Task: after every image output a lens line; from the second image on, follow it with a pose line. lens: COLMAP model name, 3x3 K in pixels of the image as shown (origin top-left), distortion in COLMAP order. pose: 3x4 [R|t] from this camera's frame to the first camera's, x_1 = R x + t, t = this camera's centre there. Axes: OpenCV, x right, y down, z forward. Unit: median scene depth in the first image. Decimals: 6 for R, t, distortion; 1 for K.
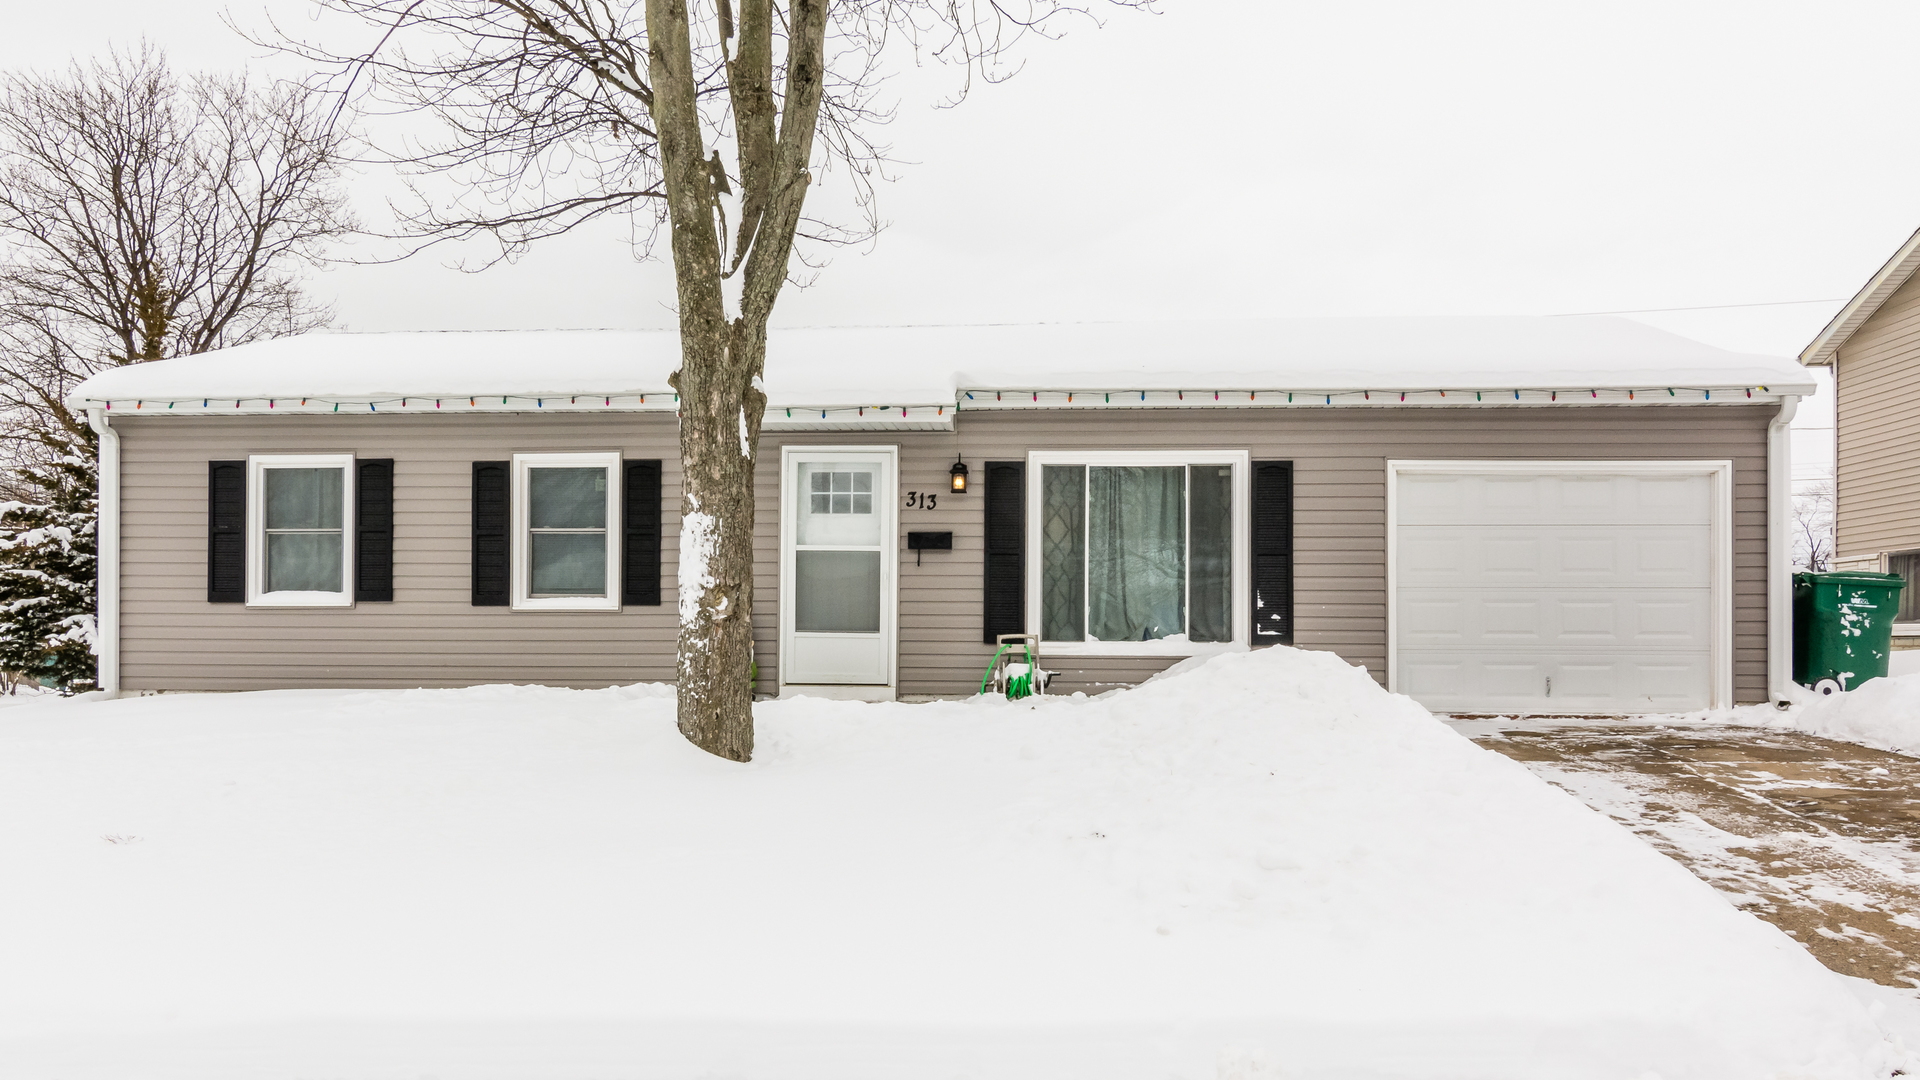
lens RADIAL K [[931.4, 0, 871.9], [0, 931.4, 495.4], [0, 0, 1]] dist [-0.000871, 0.000114]
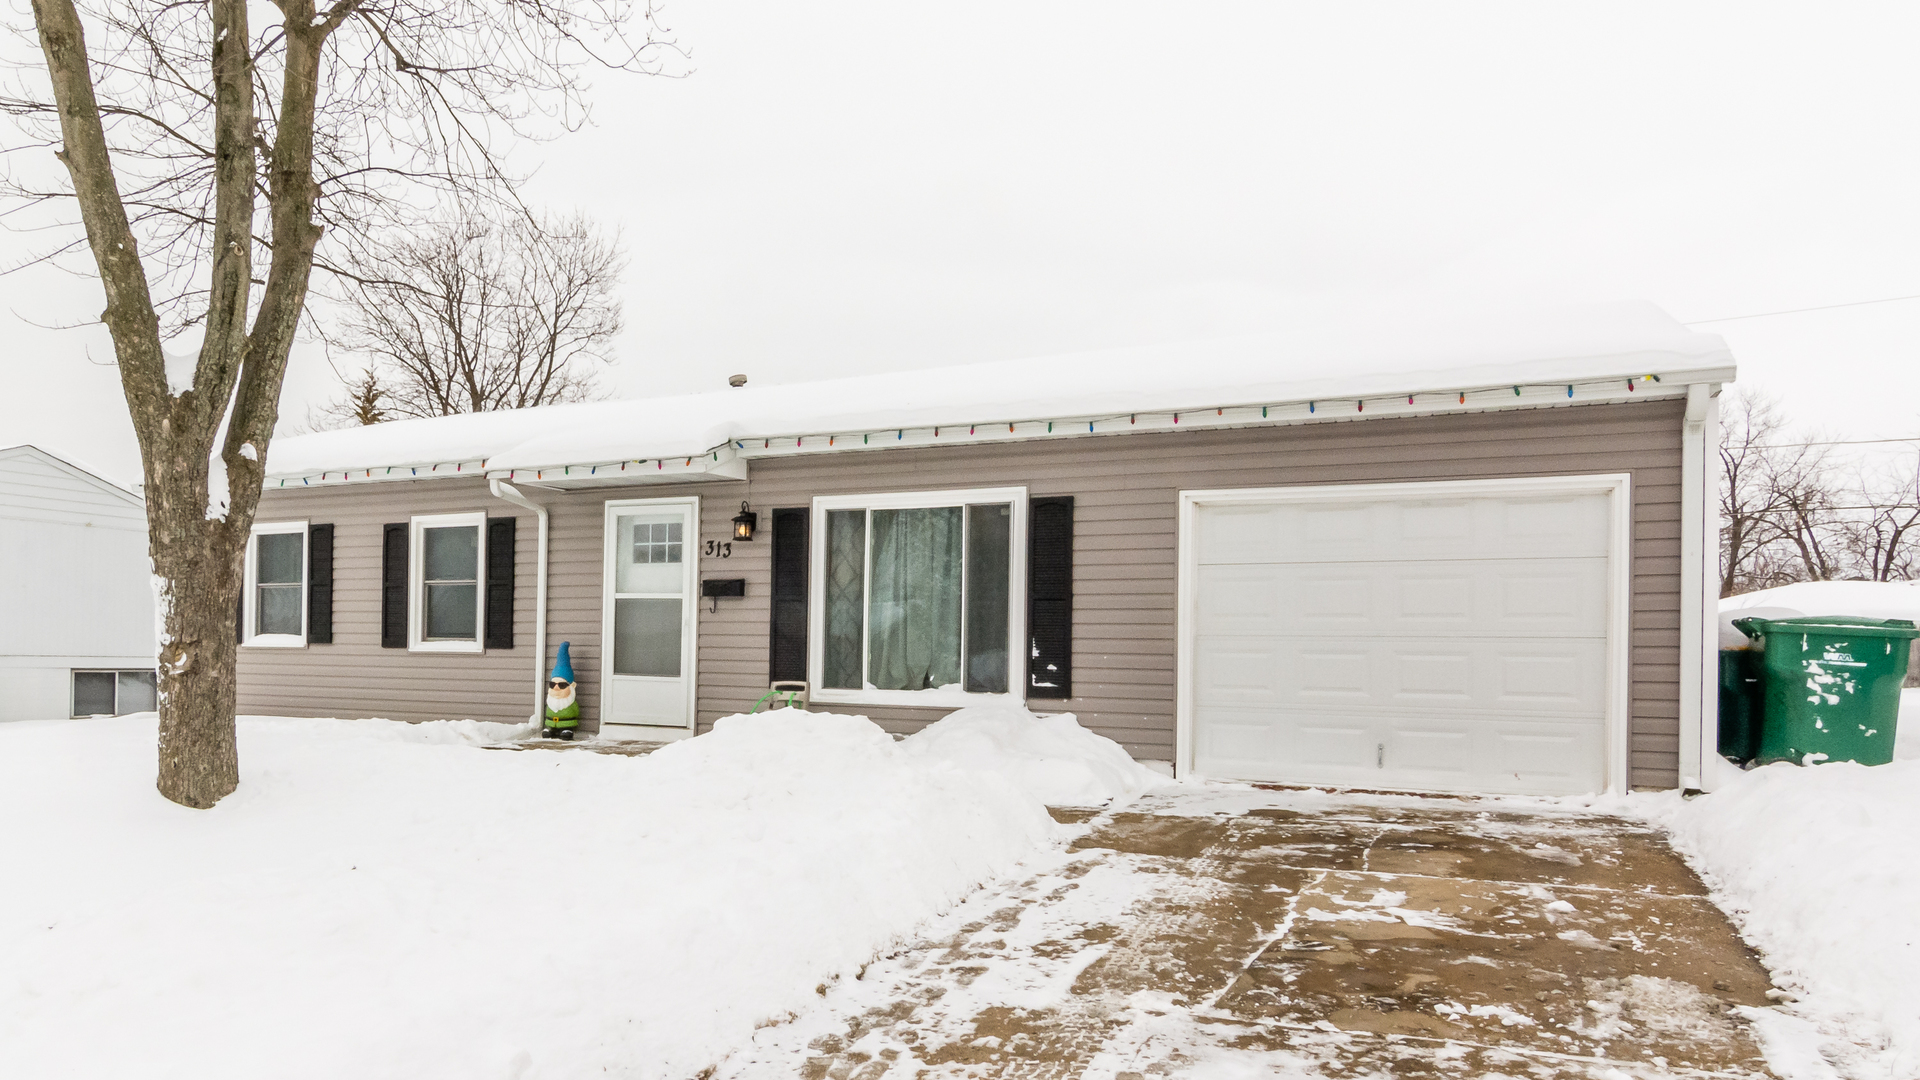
lens RADIAL K [[843.1, 0, 848.9], [0, 843.1, 543.1], [0, 0, 1]] dist [0.000014, -0.000071]
pose [[0.965119, -0.025760, -0.260540, 0.438078], [0.027322, 0.999624, 0.002376, 0.000857], [0.260381, -0.009412, 0.965460, 0.140919]]
